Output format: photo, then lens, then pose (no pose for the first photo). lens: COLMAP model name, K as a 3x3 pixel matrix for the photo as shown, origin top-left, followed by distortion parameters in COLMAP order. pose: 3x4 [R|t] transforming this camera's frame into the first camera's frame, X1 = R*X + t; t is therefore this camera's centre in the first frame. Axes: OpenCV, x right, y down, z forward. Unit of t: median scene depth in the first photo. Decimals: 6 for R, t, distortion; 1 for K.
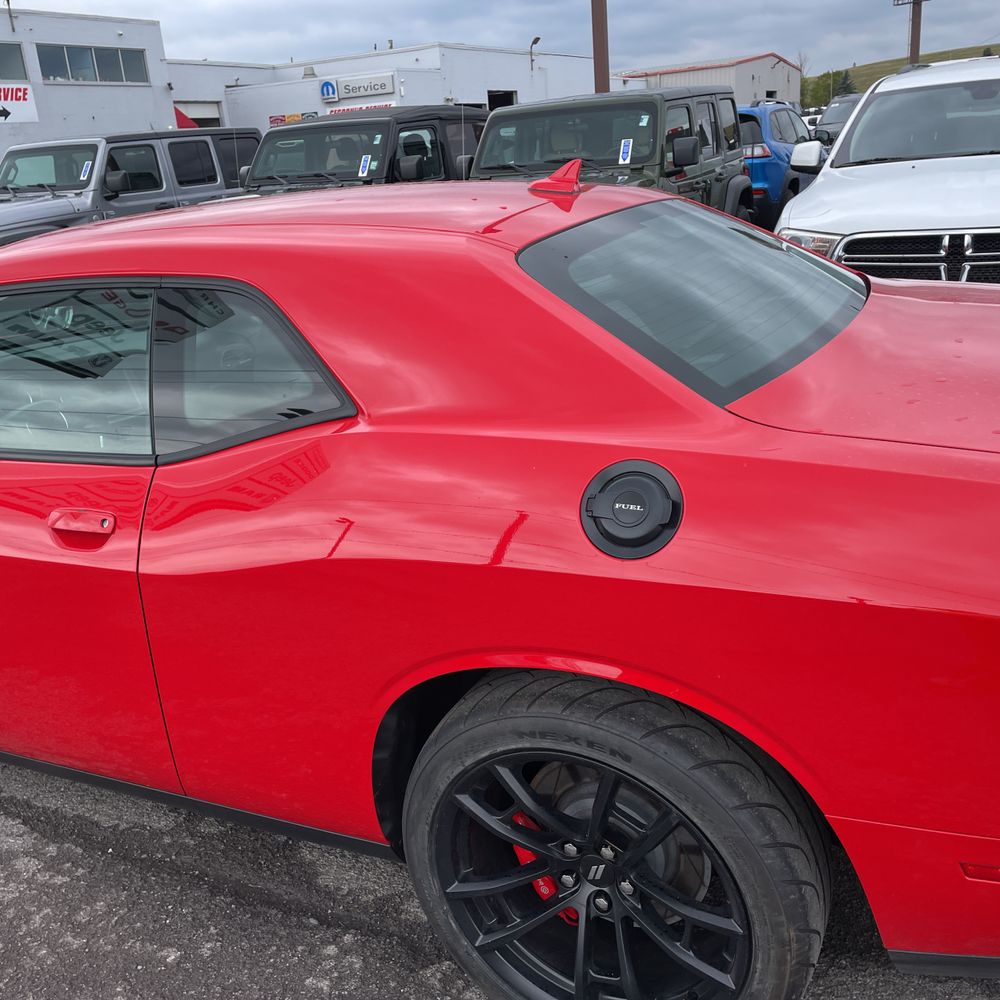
lens RADIAL K [[1008.2, 0, 484.6], [0, 1008.2, 504.8], [0, 0, 1]] dist [0.031094, 0.000000]
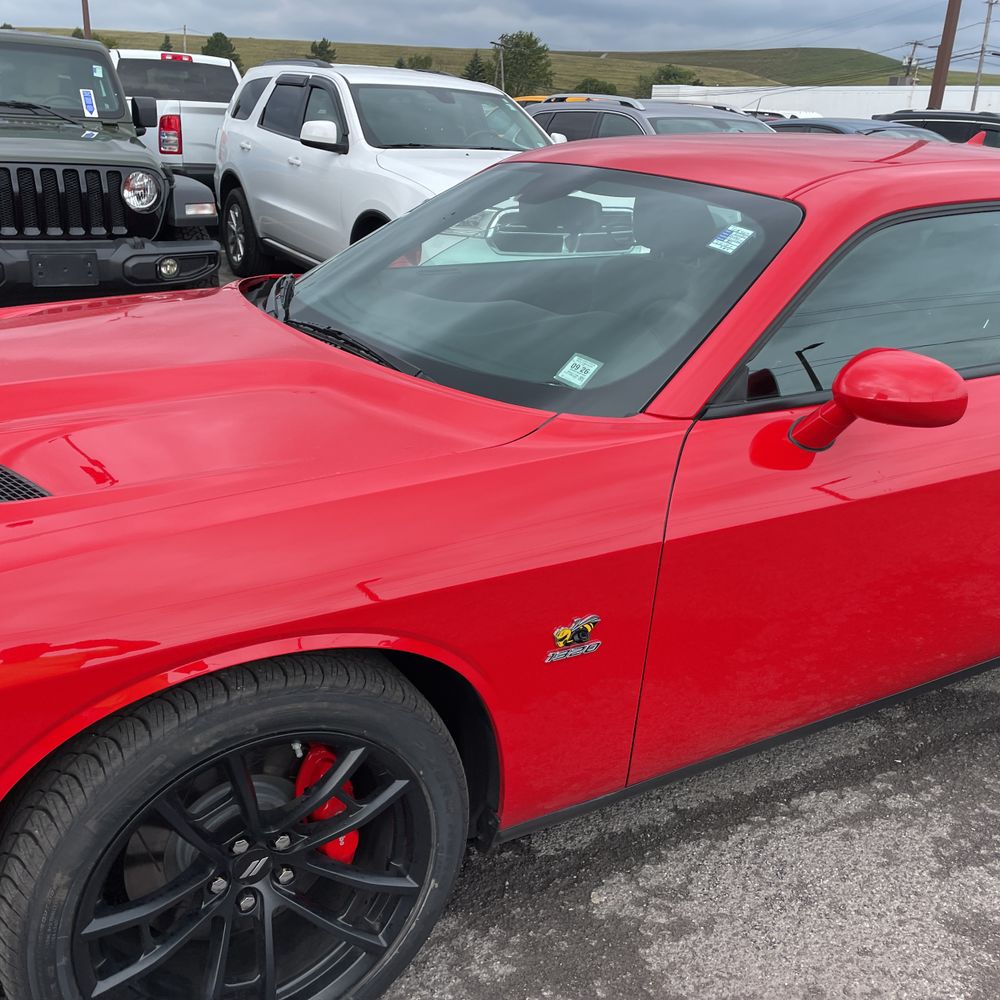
lens RADIAL K [[1008.2, 0, 483.9], [0, 1008.2, 491.5], [0, 0, 1]] dist [0.031094, 0.000000]
pose [[0.547190, -0.185280, 0.816244, -0.466110], [0.187338, 0.977563, 0.096311, -0.036521], [-0.815774, 0.100214, 0.569622, 0.242004]]
